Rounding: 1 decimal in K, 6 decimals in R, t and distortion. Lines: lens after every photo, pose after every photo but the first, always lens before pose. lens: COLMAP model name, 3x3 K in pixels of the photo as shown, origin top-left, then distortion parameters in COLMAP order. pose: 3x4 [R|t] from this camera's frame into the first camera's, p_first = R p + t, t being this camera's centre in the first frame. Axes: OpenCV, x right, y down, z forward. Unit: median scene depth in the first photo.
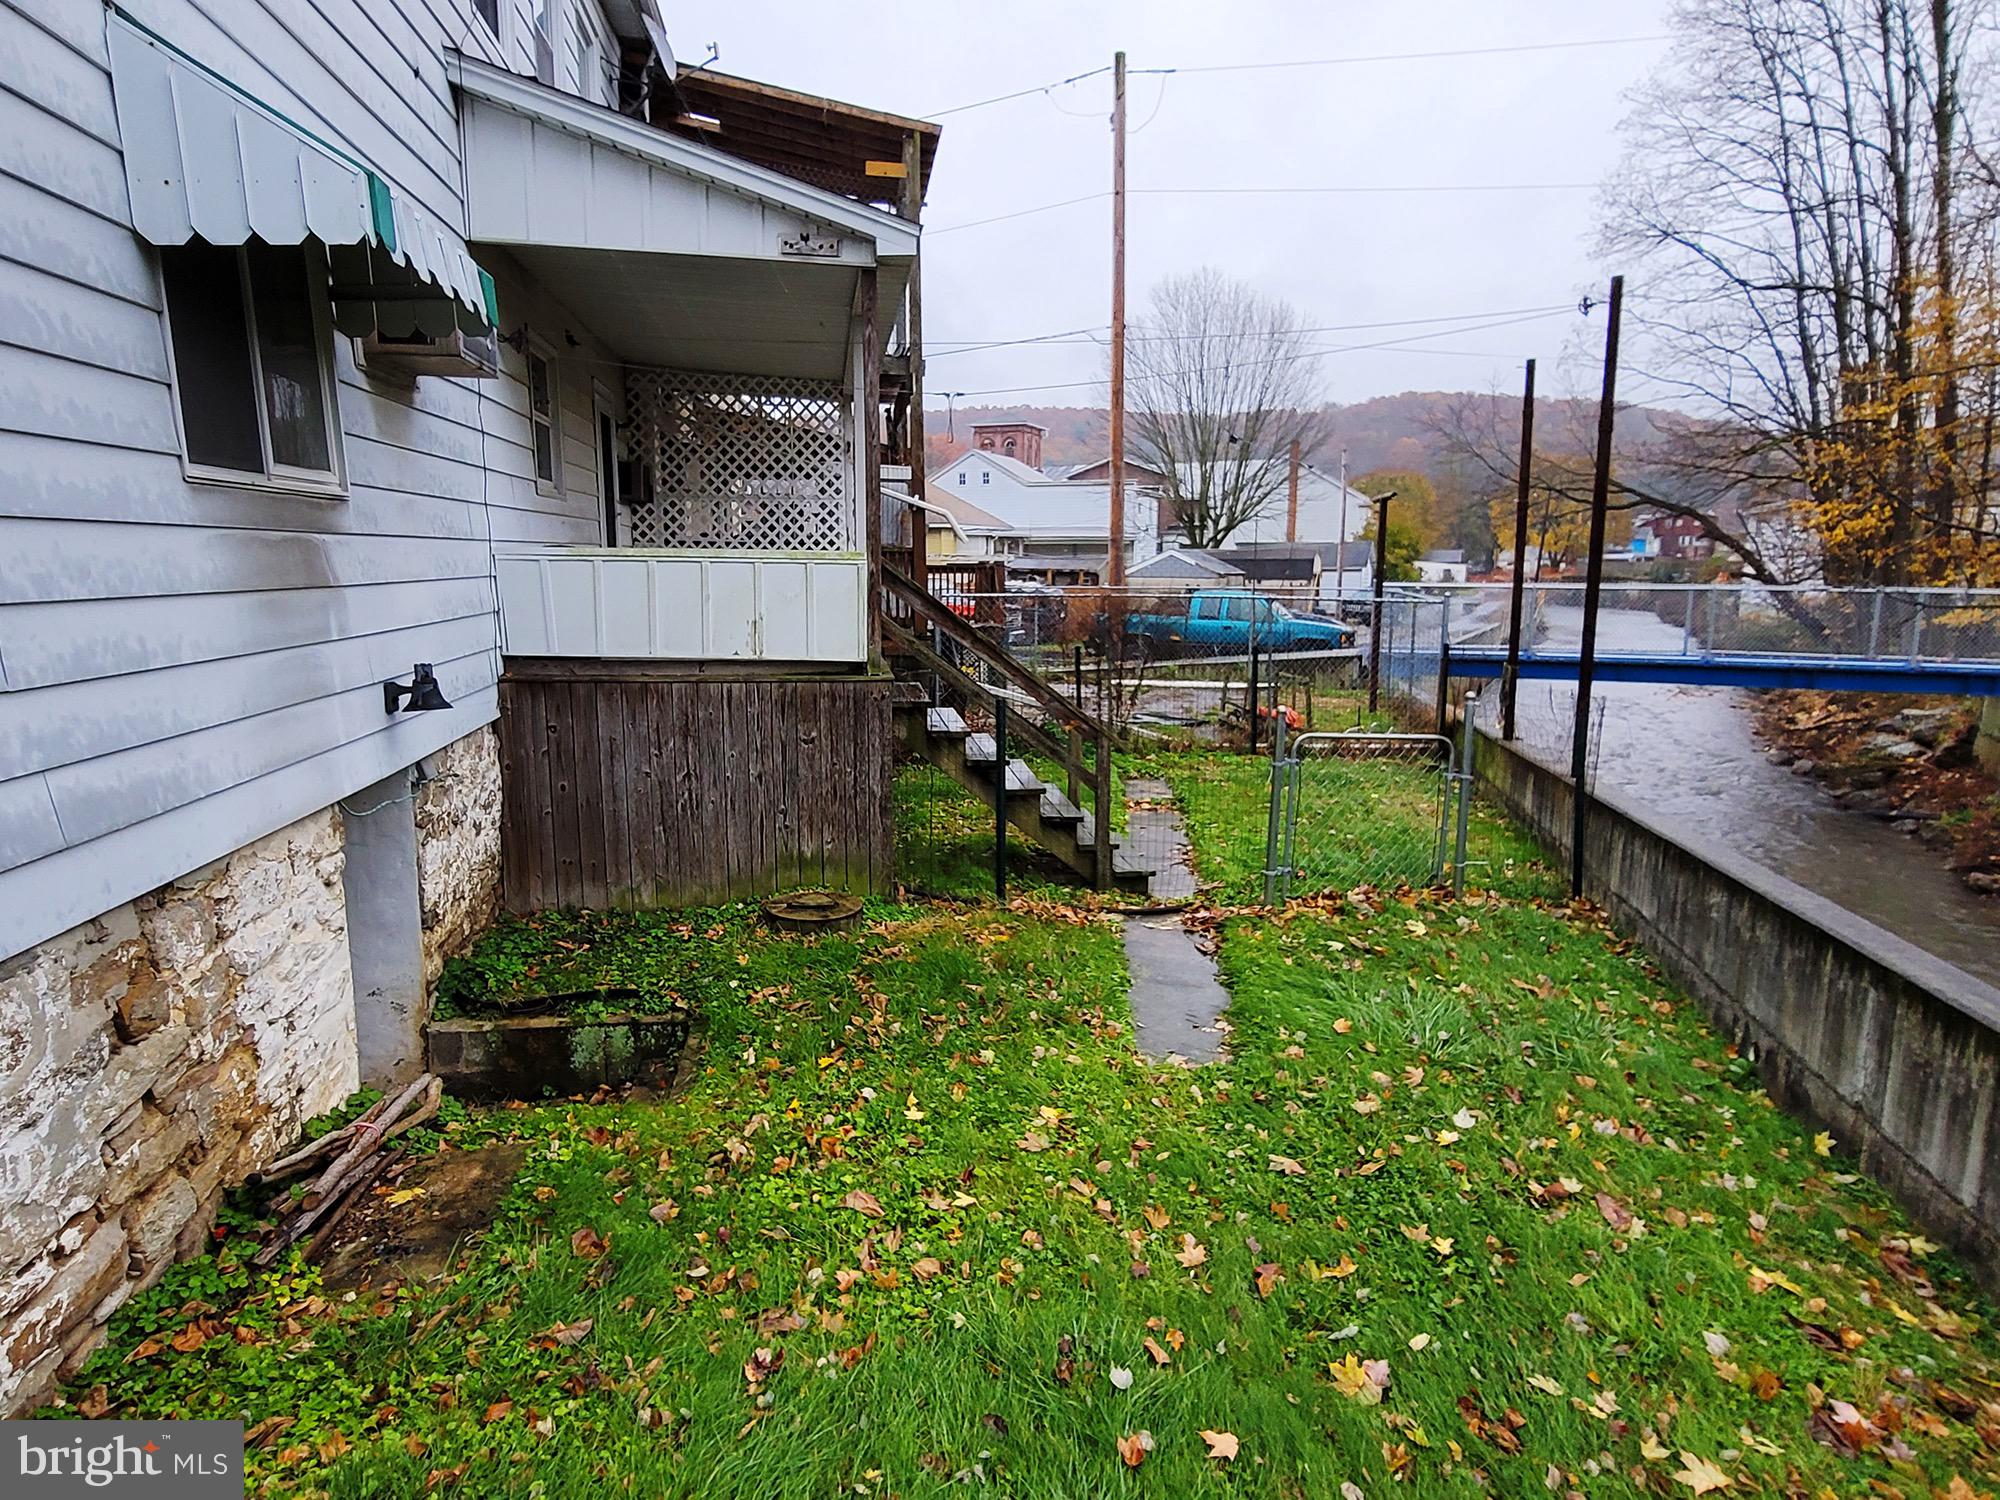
lens RADIAL K [[1155.7, 0, 1006.1], [0, 1155.7, 748.2], [0, 0, 1]] dist [-0.000479, 0.000437]
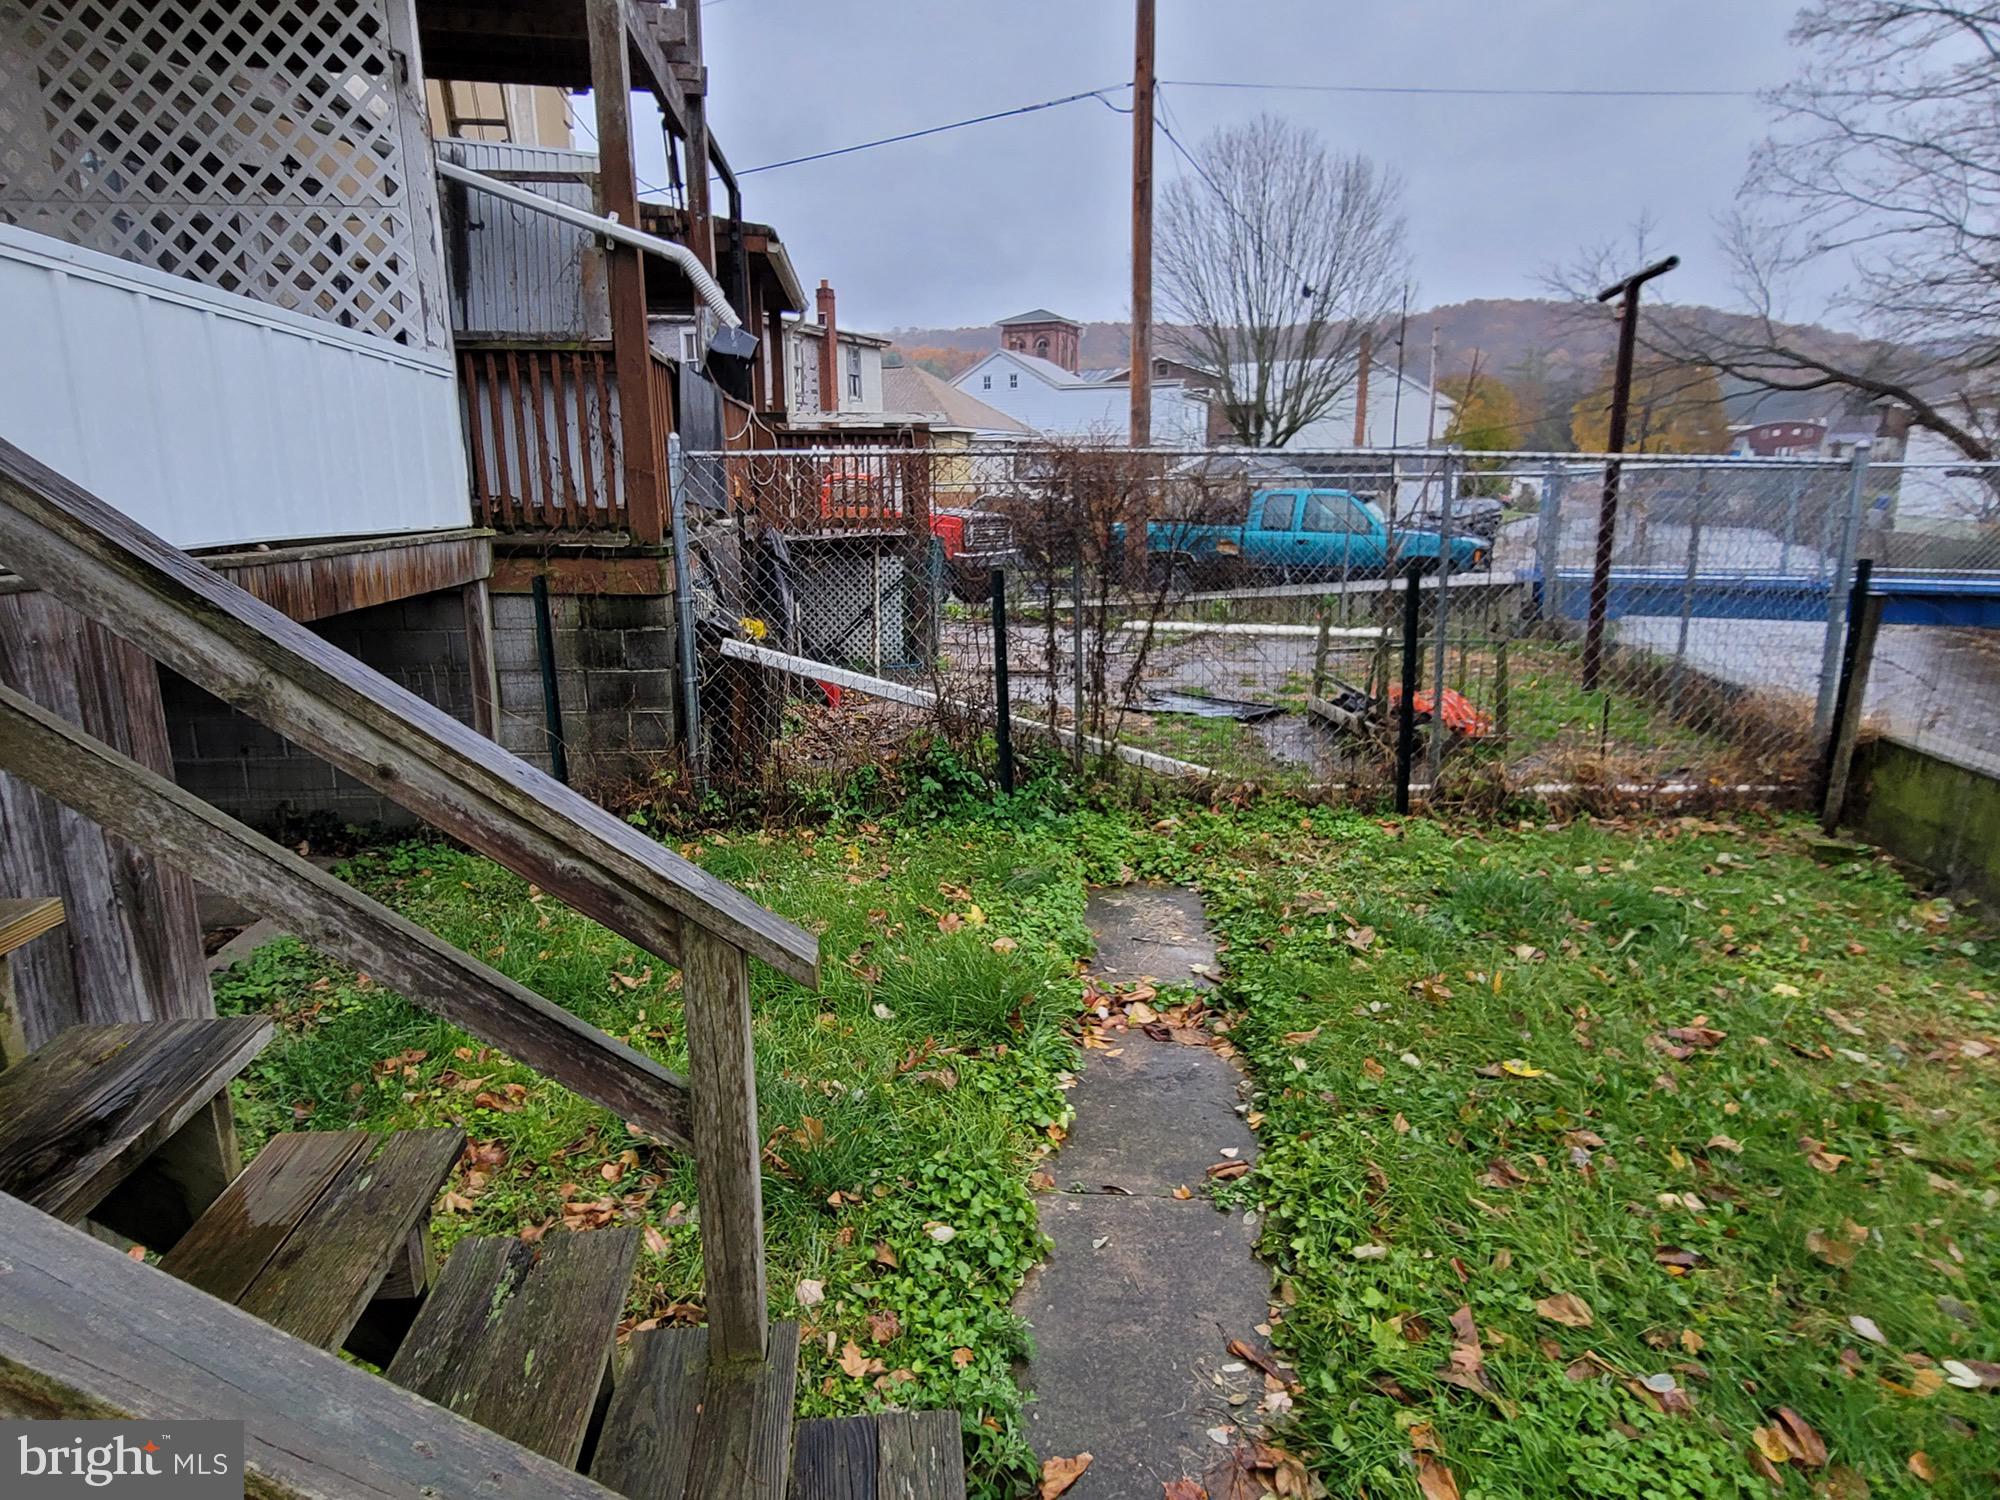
lens RADIAL K [[1155.7, 0, 1006.1], [0, 1155.7, 748.2], [0, 0, 1]] dist [-0.000479, 0.000437]
pose [[0.999124, -0.000372, -0.041851, 0.019758], [0.003025, 0.997986, 0.063359, -0.011712], [0.041743, -0.063430, 0.997113, 0.135077]]
